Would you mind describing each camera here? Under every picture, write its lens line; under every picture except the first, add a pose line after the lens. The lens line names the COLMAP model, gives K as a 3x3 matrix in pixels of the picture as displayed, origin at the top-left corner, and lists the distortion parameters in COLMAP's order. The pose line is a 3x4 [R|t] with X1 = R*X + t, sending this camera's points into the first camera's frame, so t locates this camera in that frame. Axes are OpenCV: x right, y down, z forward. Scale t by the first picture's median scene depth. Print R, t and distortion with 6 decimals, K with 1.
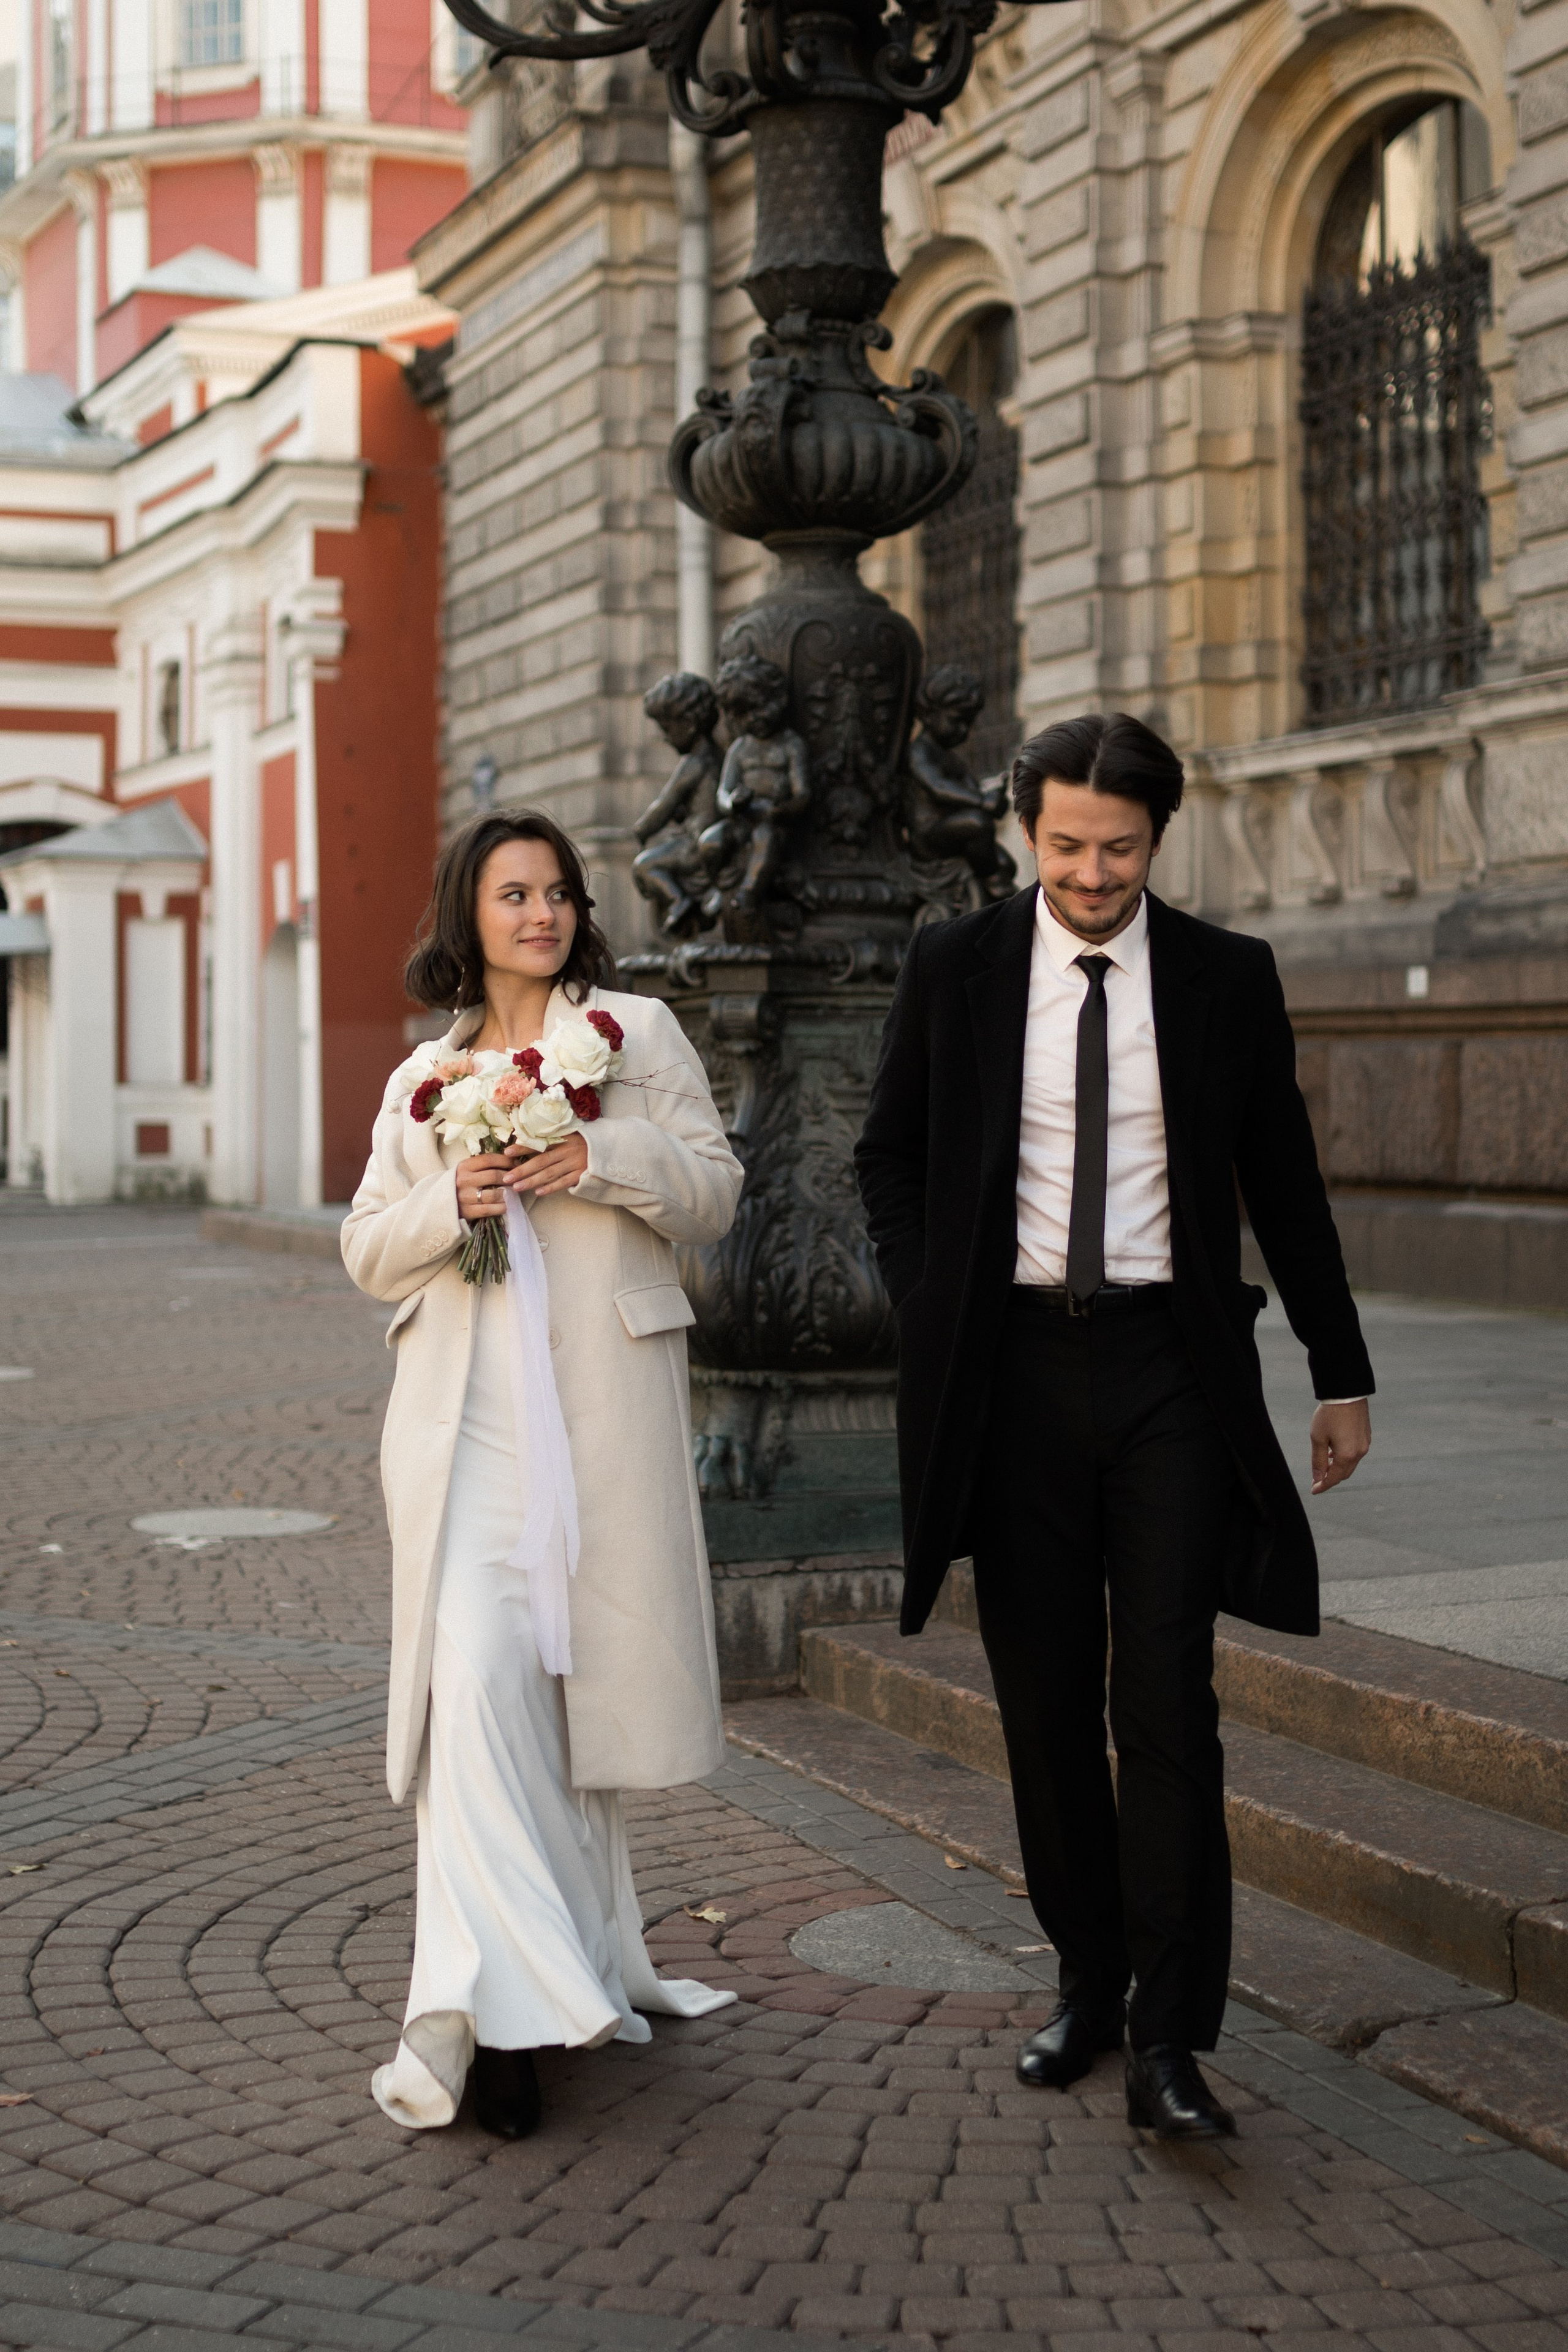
lens RADIAL K [[3608.4, 0, 784.0], [0, 3608.4, 1176.0], [0, 0, 1]] dist [-0.064721, 0.084971]
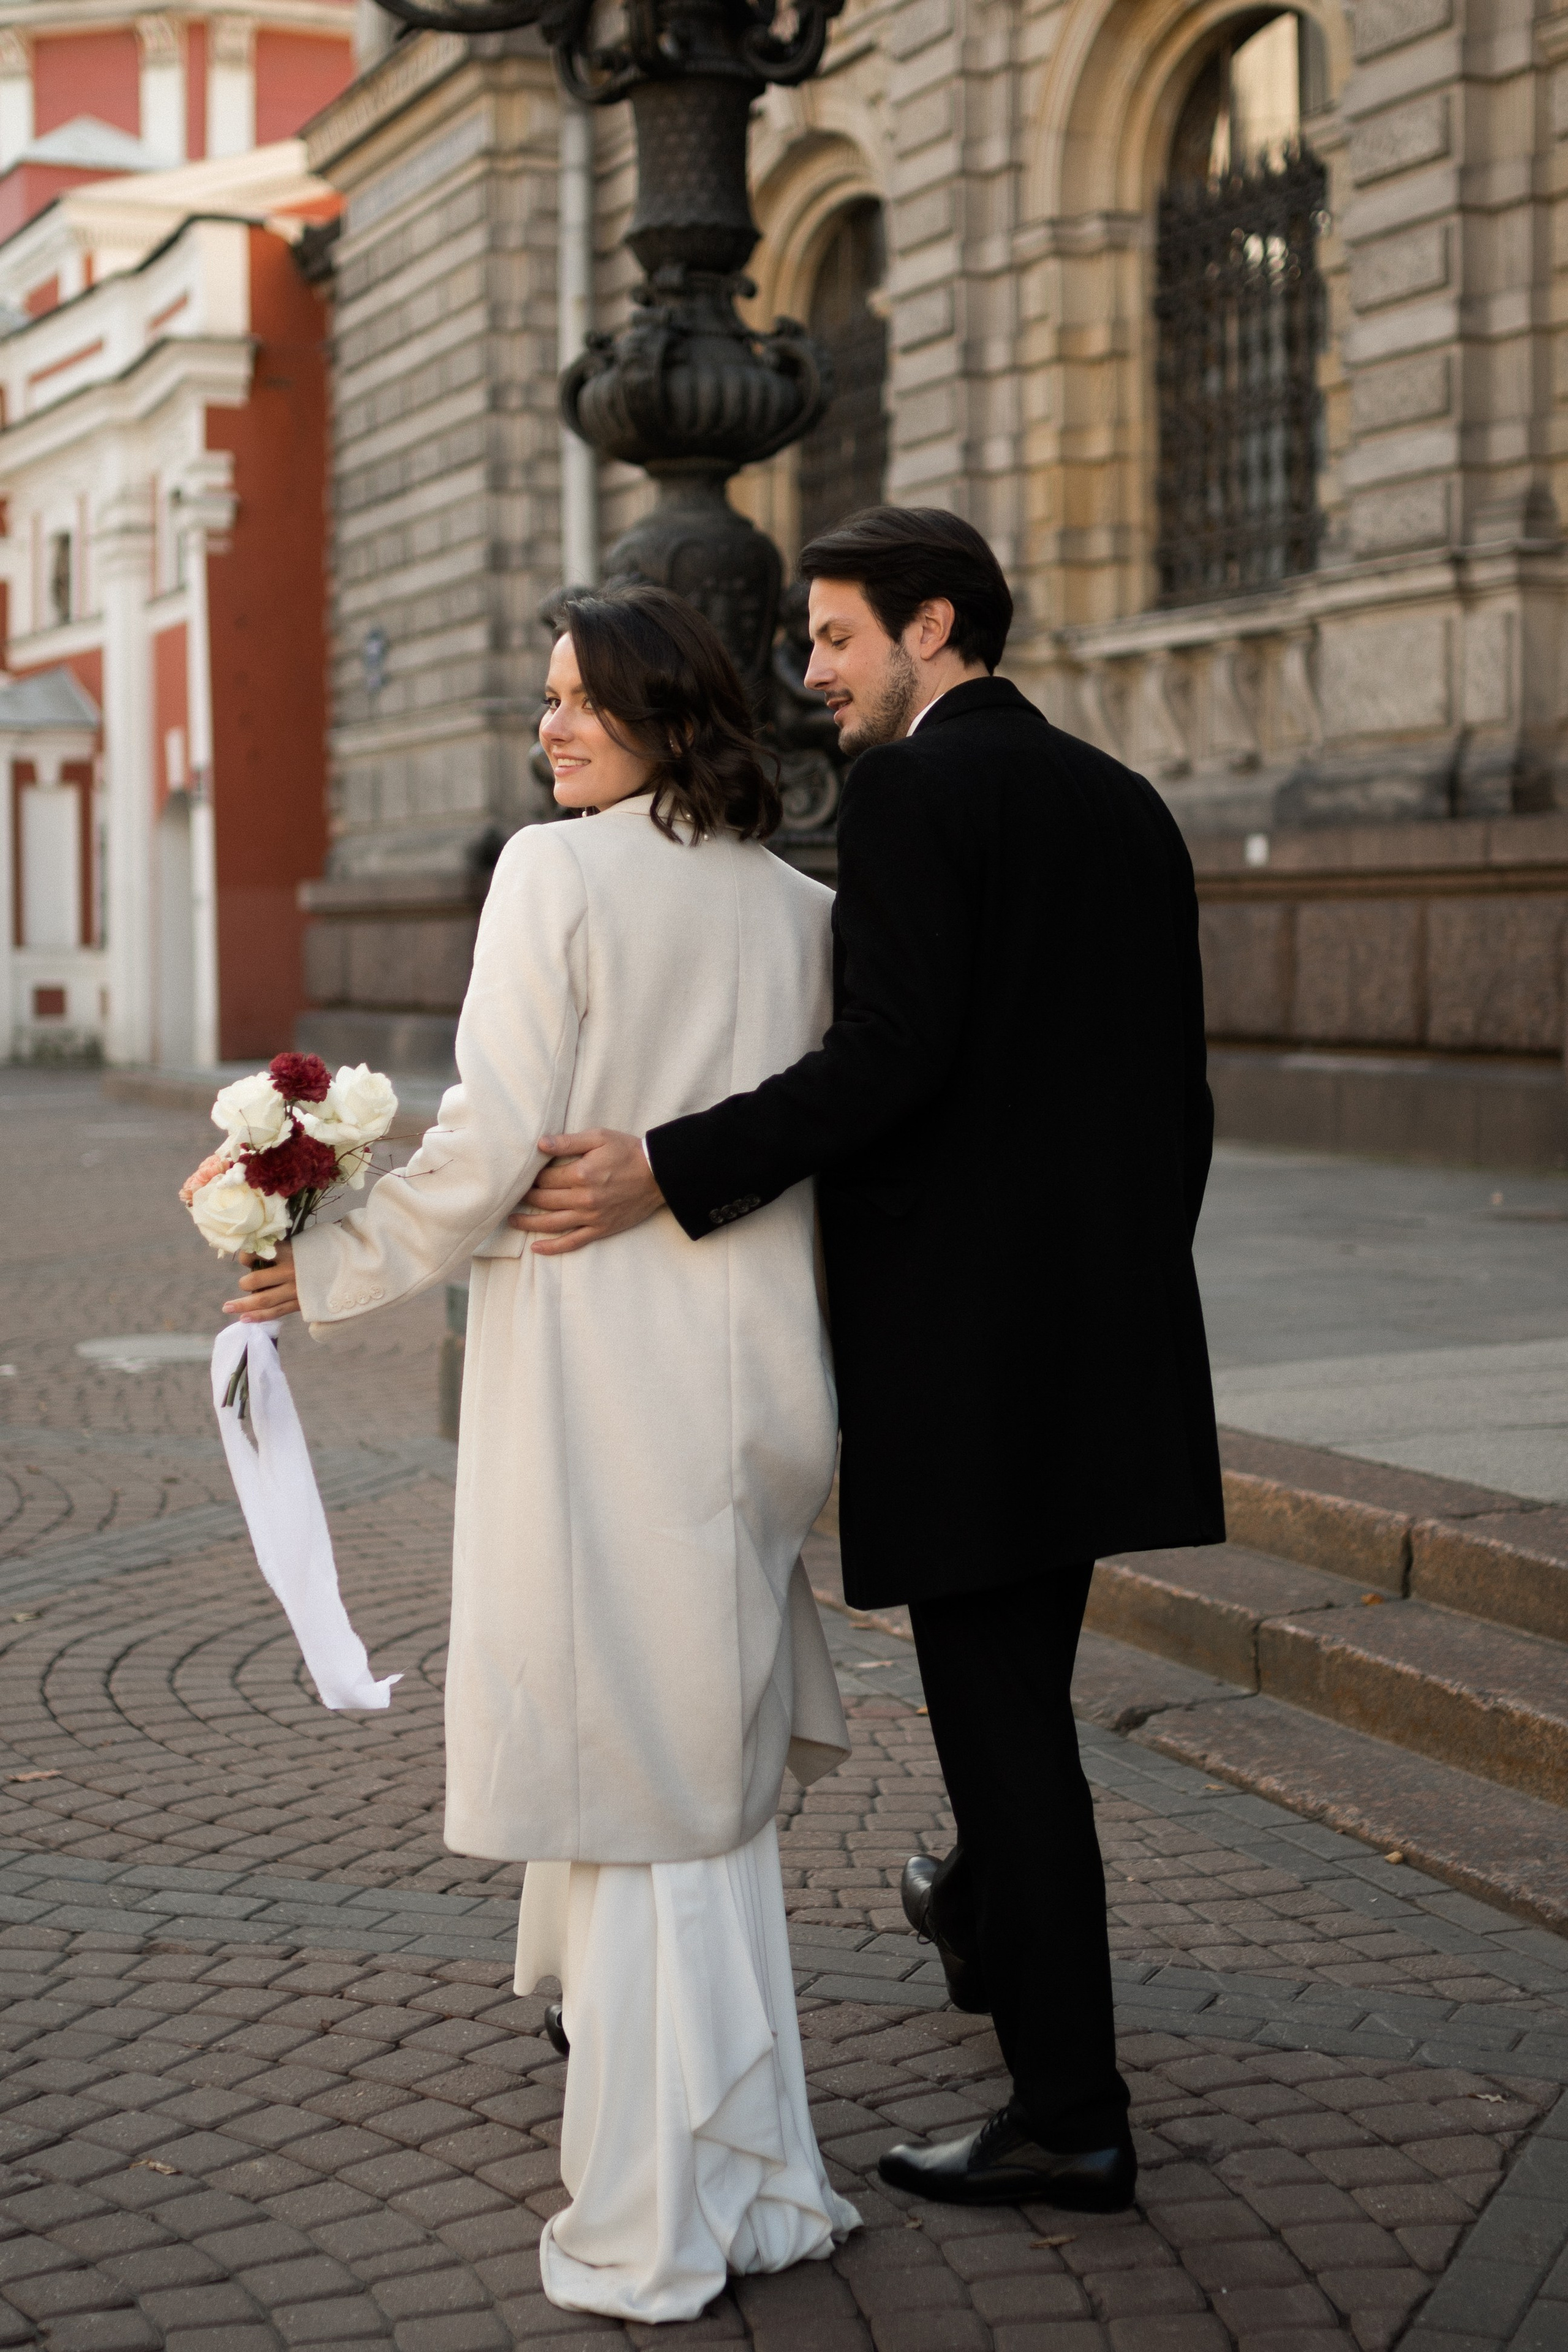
lens RADIAL K [[3613.7, 0, 784.0], [0, 3613.7, 1176.0], [0, 0, 1]] dist [-0.069993, 0.104093]
pose [[0.999479, -0.004864, 0.031900, 0.000444], [0.003633, 0.999250, 0.038539, 0.000909], [-0.032063, -0.038403, 0.998748, -0.059530]]
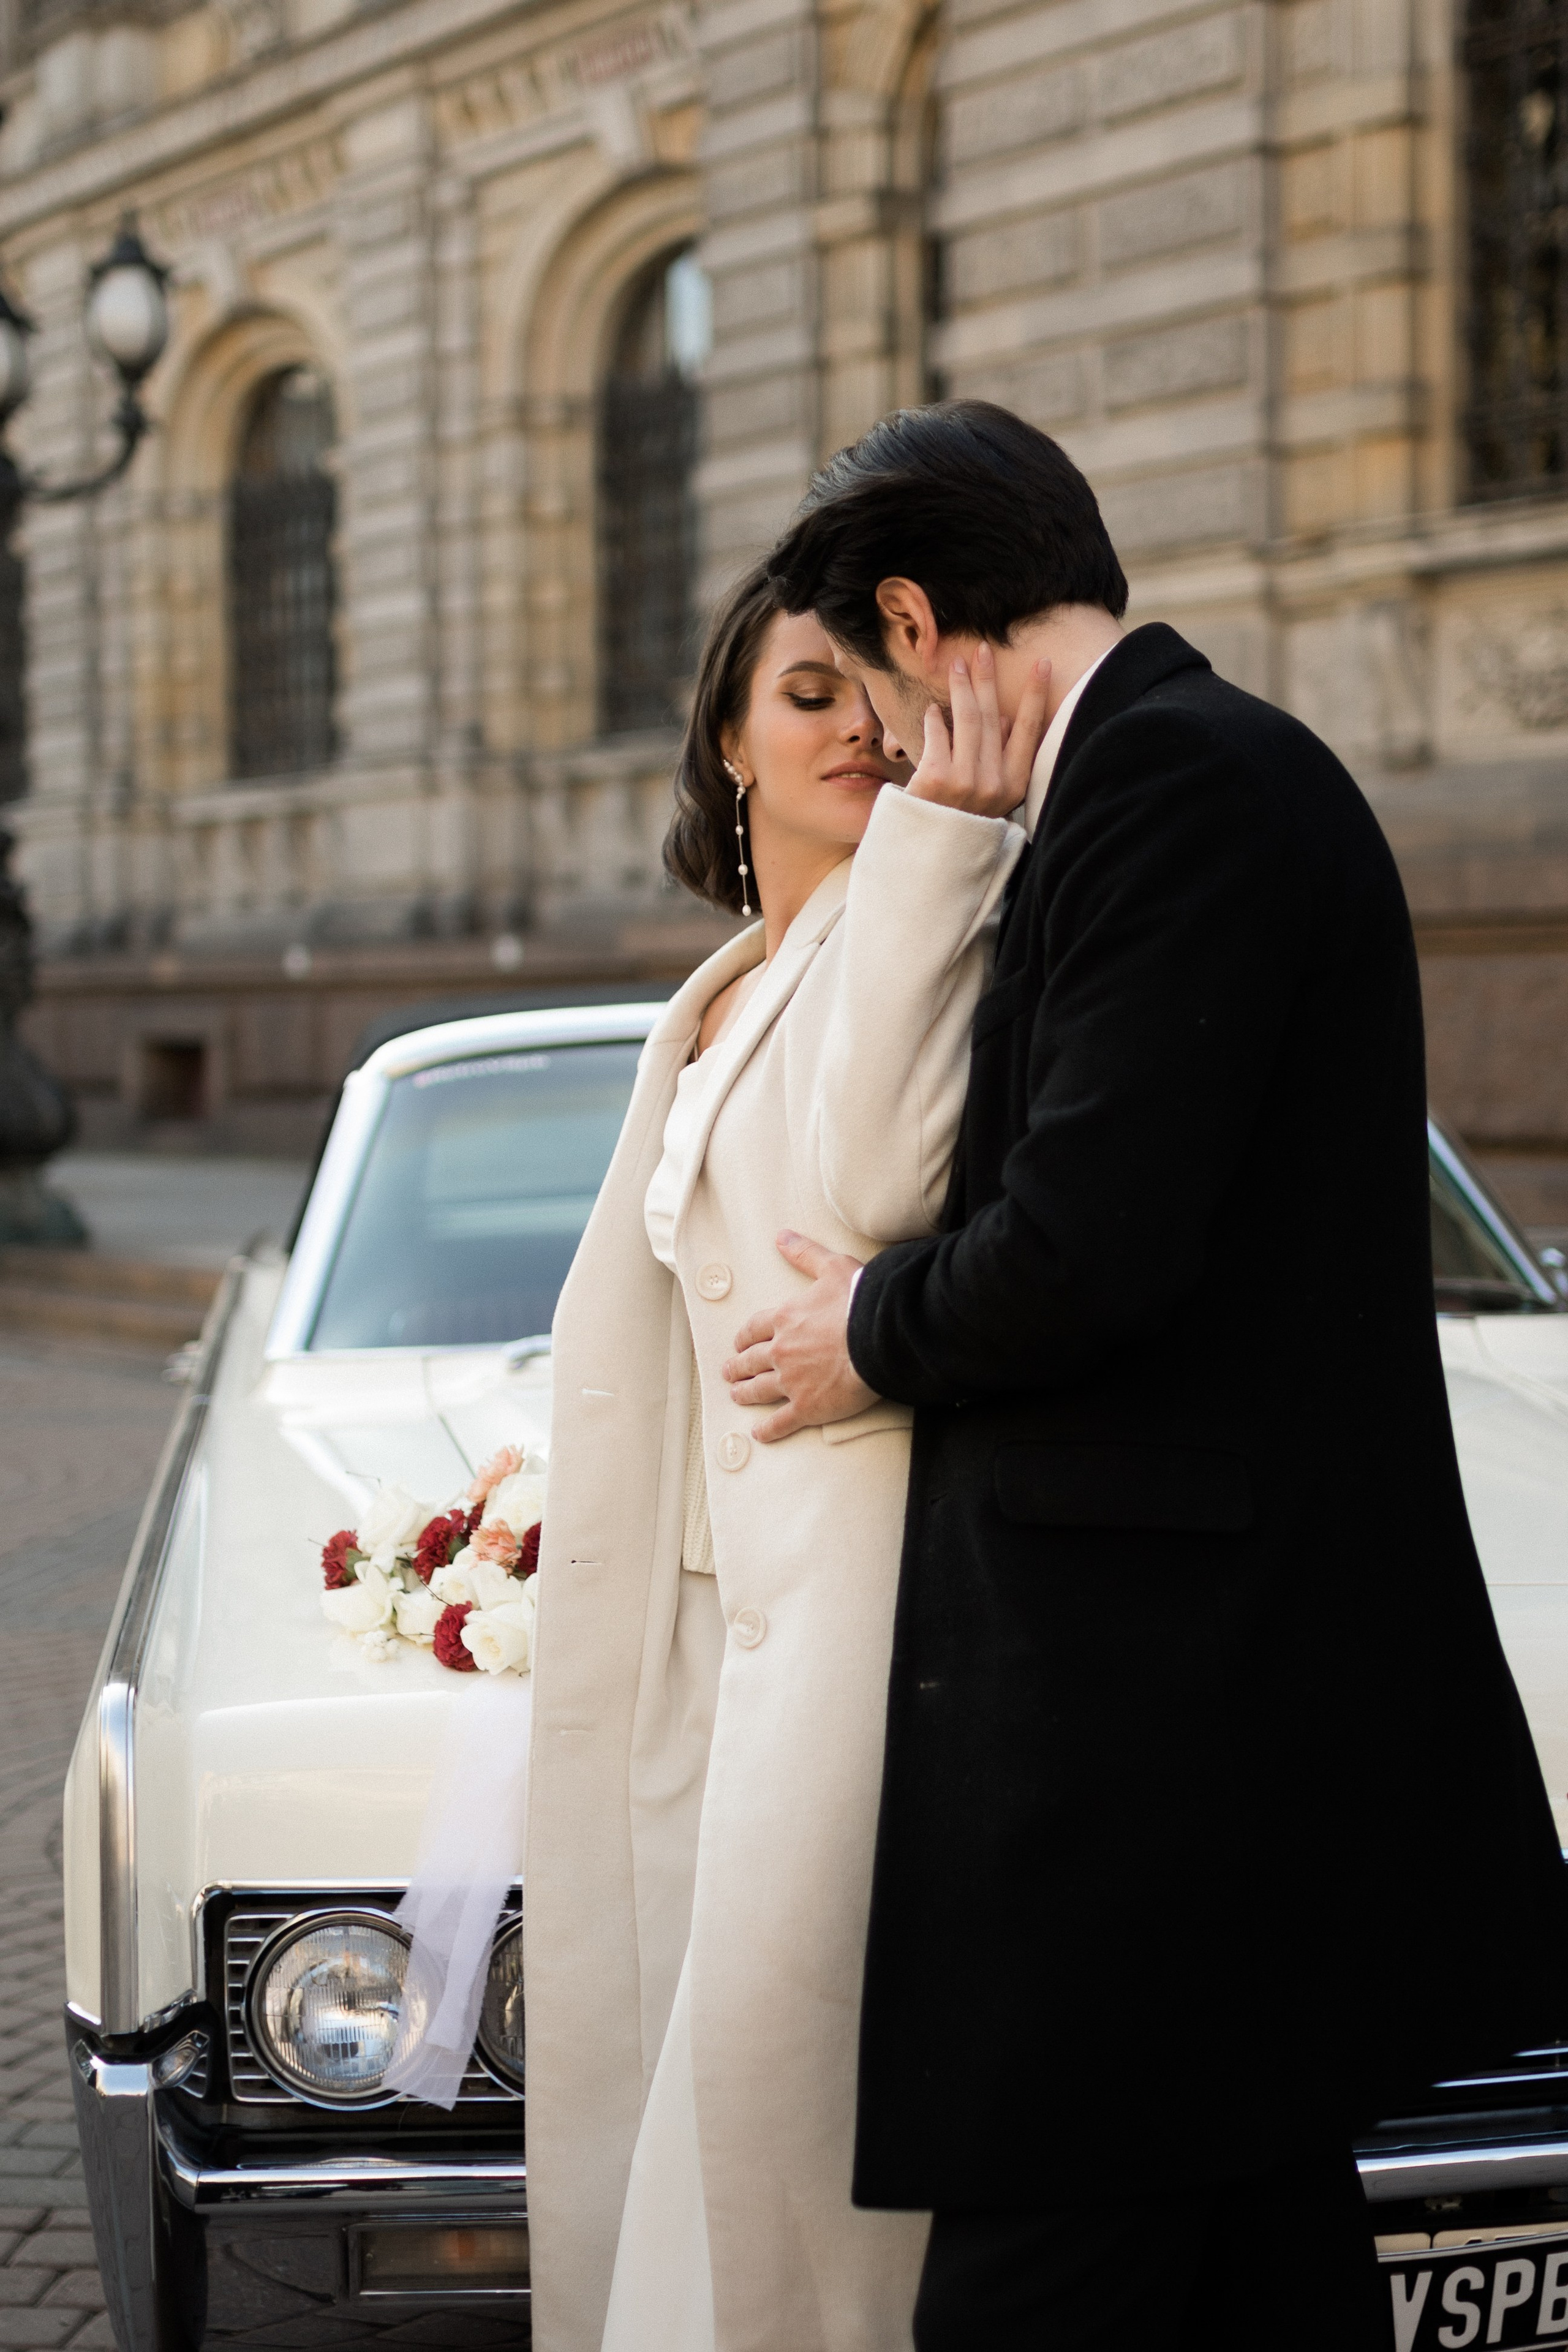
lens RADIAL K [[3608.4, 0, 784.0], [0, 3608.4, 1176.0], [0, 0, 1]] dist [-0.064721, 0.084971]
pose [[0.963261, -0.016644, 0.268051, -0.032335], [0.012708, 0.999785, 0.016412, 0.013147], [-0.268266, -0.012403, 0.963265, -0.457548]]
